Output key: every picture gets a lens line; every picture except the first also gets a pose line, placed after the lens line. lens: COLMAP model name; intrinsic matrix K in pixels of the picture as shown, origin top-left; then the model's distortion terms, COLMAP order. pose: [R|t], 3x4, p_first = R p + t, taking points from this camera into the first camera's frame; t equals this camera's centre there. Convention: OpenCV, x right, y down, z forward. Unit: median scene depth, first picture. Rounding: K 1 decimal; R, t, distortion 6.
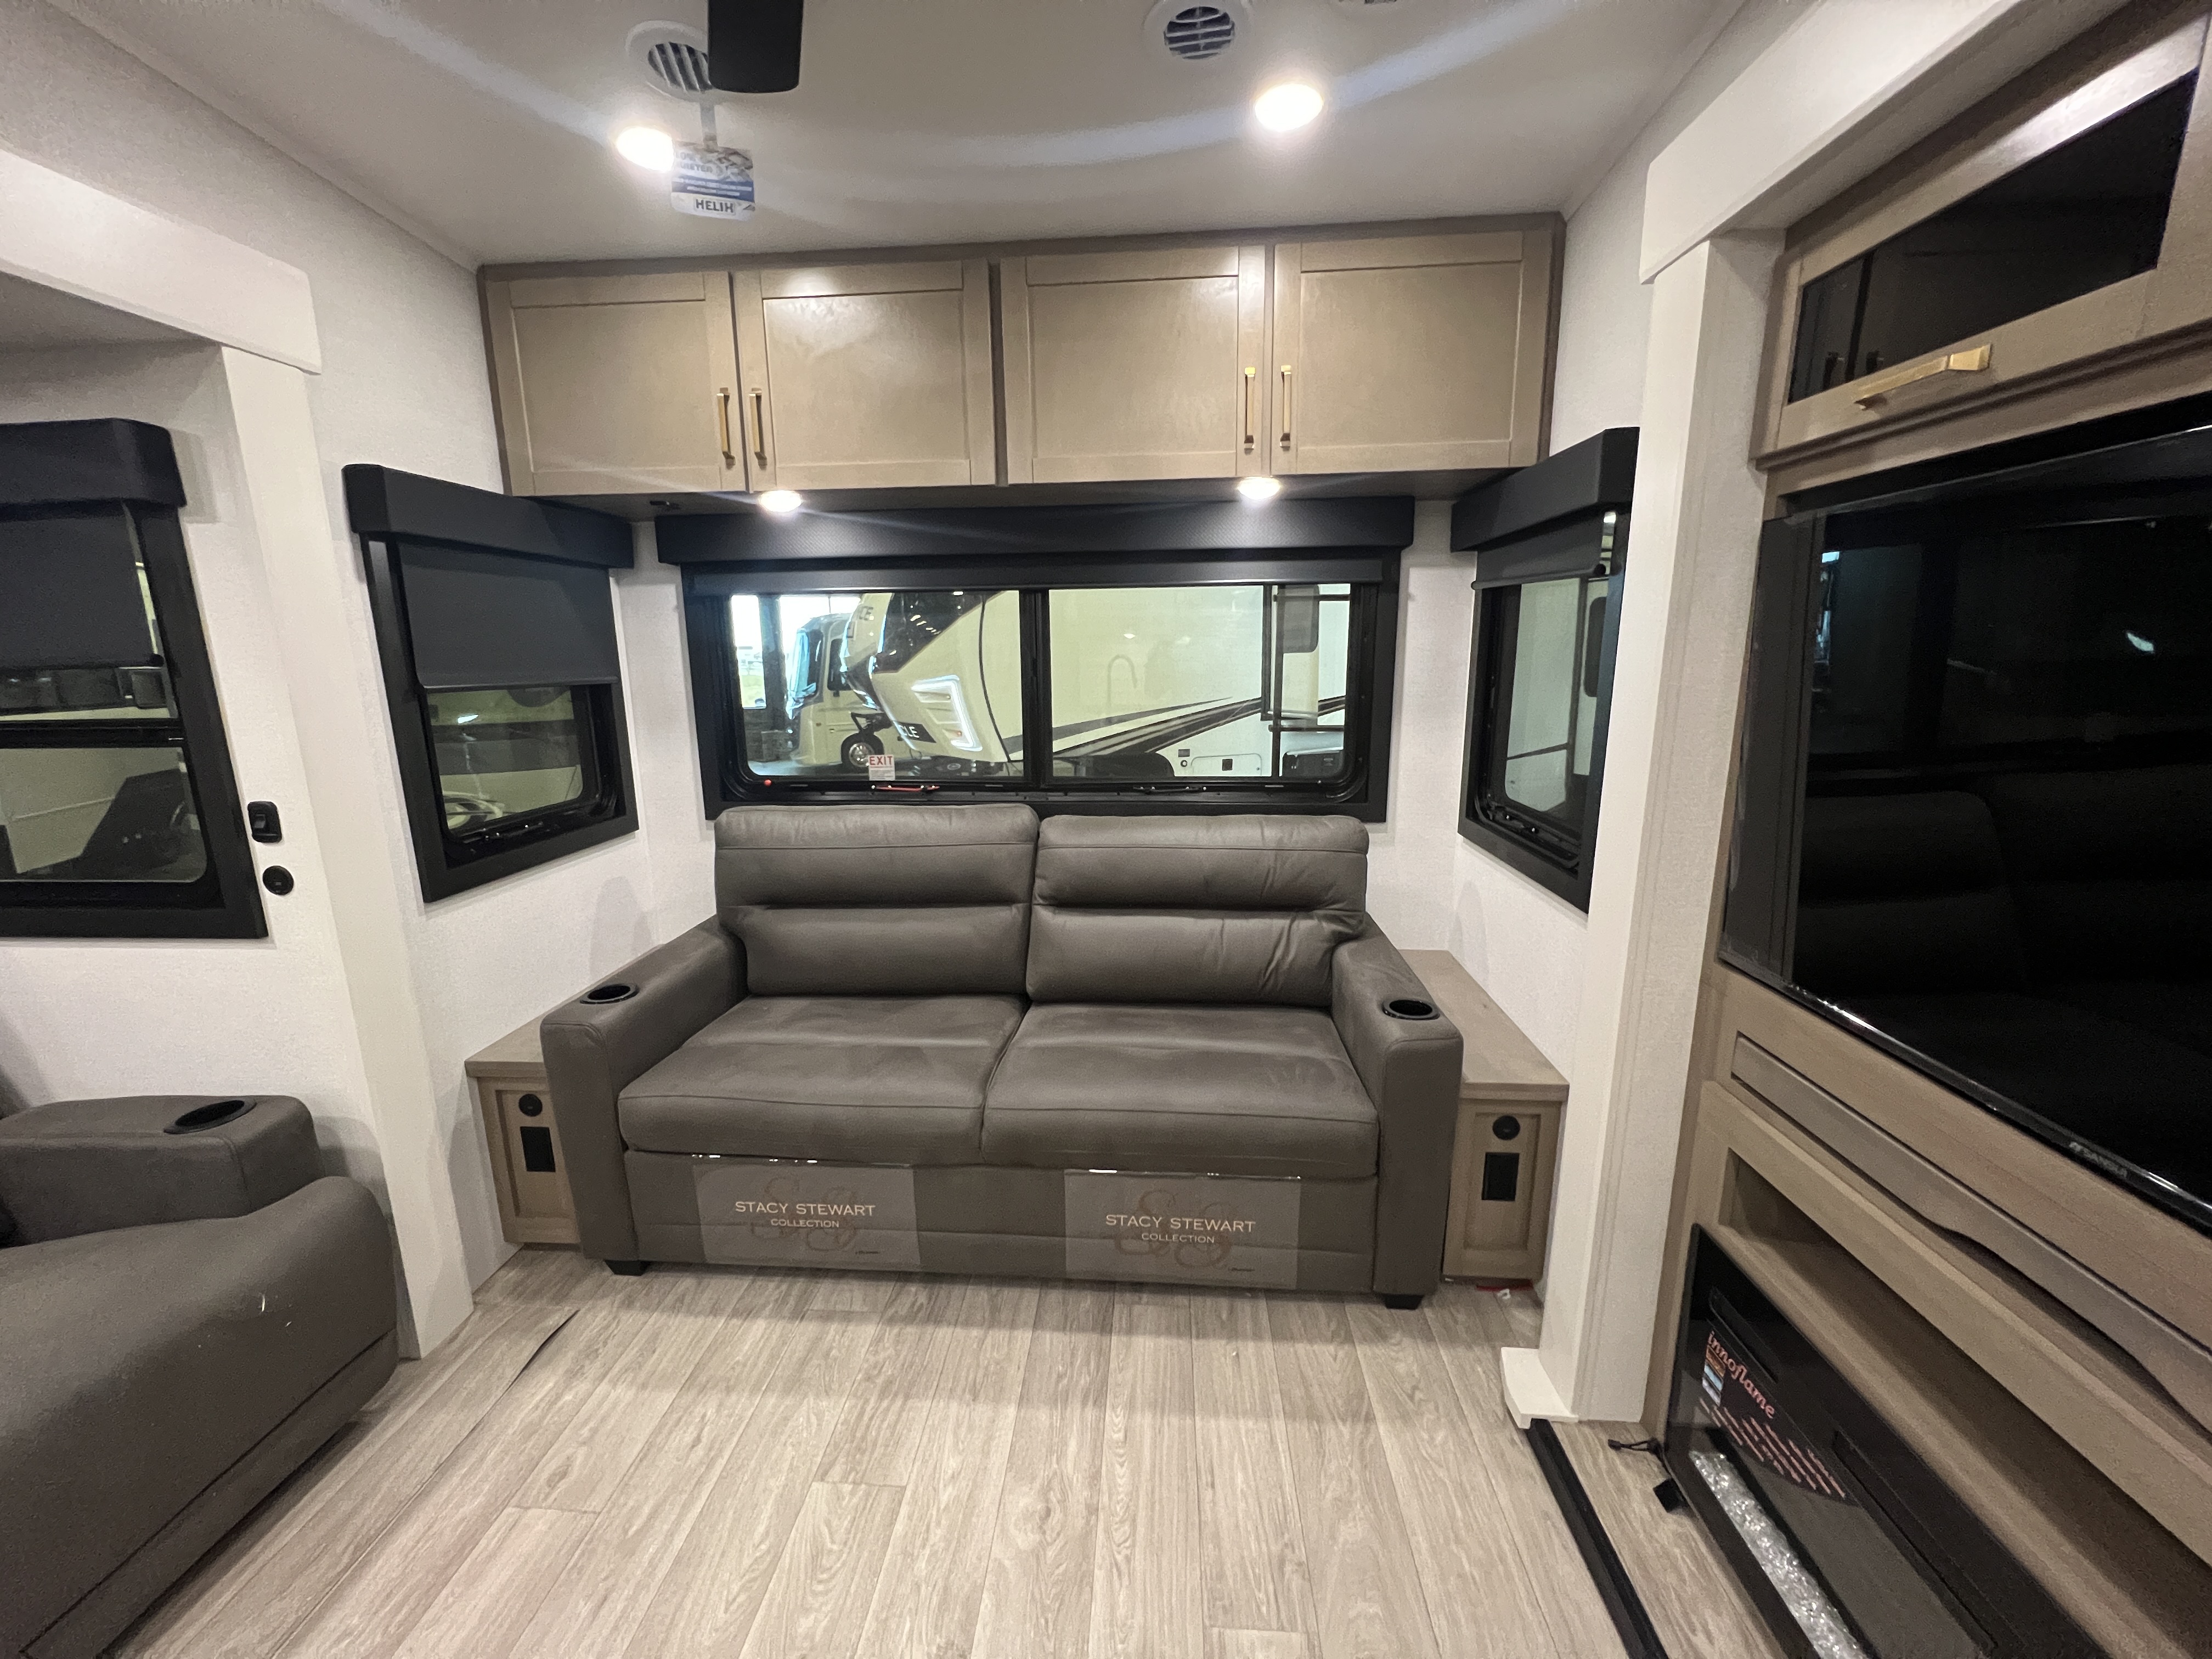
lens RADIAL K [[879.9, 0, 1099.4], [0, 879.9, 824.3], [0, 0, 1]] dist [-0.001788, 0.000050]
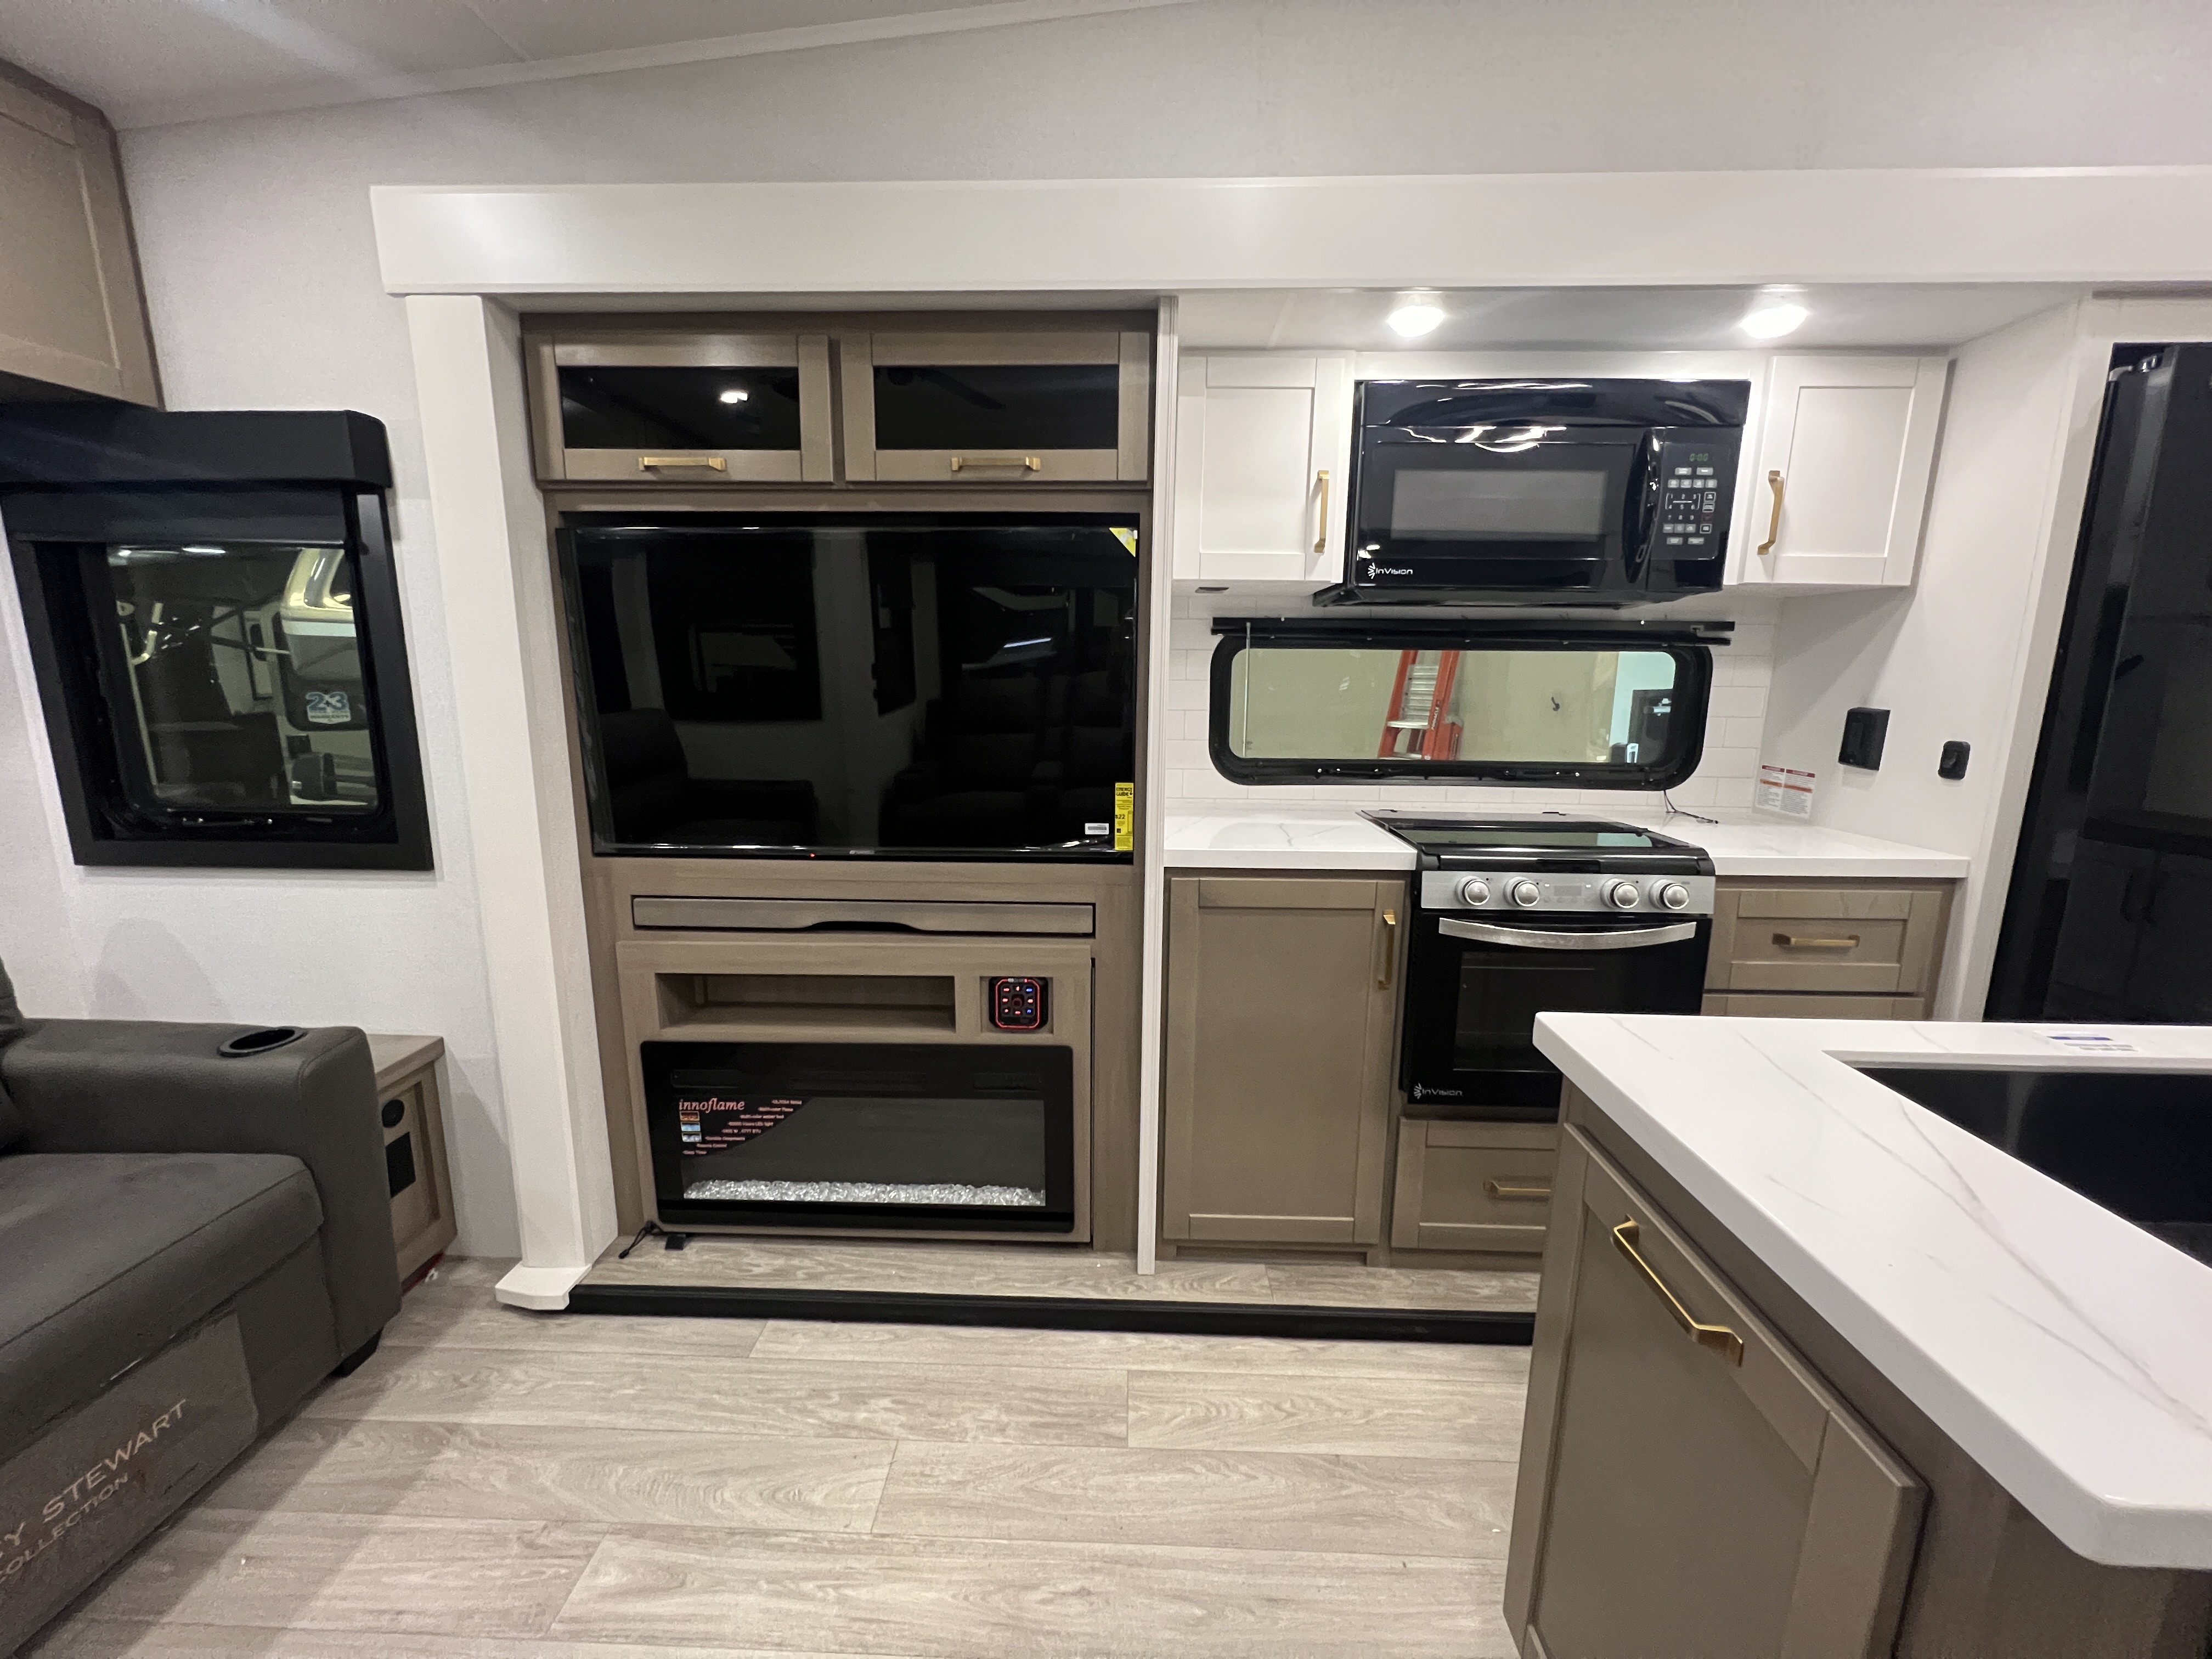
lens RADIAL K [[879.9, 0, 1101.7], [0, 879.9, 821.0], [0, 0, 1]] dist [-0.001788, 0.000050]
pose [[-0.034556, -0.172289, 0.984440, -0.493663], [0.191857, 0.965564, 0.175720, 0.013352], [-0.980814, 0.194944, -0.000311, 0.177788]]
